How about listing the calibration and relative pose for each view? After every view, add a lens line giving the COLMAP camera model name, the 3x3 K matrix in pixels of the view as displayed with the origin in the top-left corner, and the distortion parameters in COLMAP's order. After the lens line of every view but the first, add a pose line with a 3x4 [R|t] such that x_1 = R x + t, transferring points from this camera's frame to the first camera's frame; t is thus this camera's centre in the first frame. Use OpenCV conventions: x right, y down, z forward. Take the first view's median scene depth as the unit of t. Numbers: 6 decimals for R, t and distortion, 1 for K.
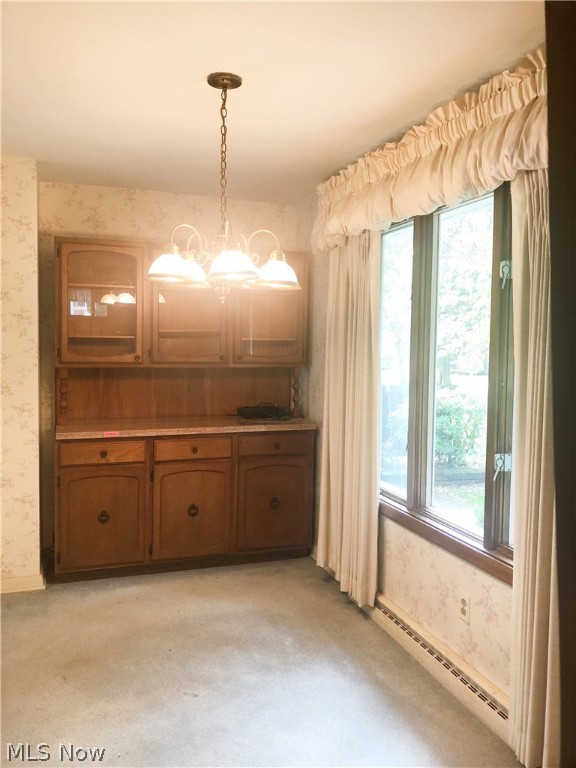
lens RADIAL K [[633.7, 0, 287.1], [0, 633.7, 376.0], [0, 0, 1]] dist [-0.009194, -0.002089]
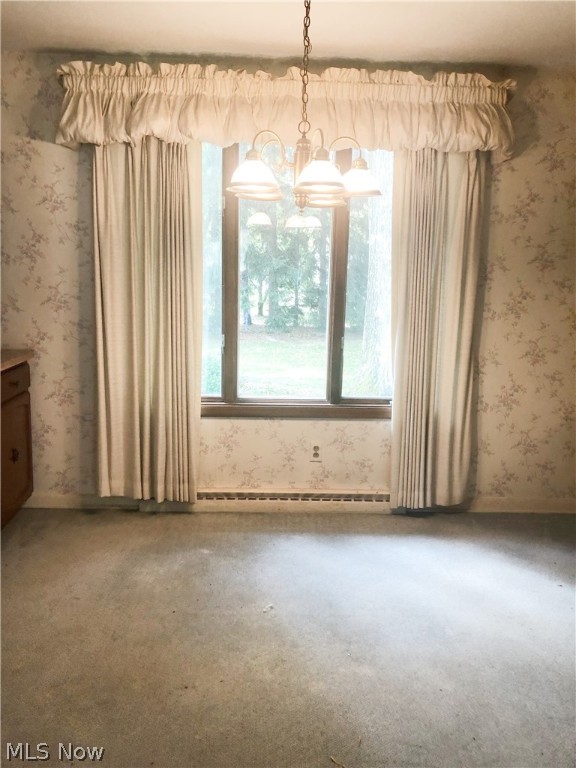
lens RADIAL K [[629.4, 0, 288.0], [0, 629.4, 384.0], [0, 0, 1]] dist [0.065424, -0.152622]
pose [[0.327202, -0.213841, 0.920441, -0.928606], [0.047128, 0.976539, 0.210121, -0.067687], [-0.943779, -0.025373, 0.329603, 0.579758]]
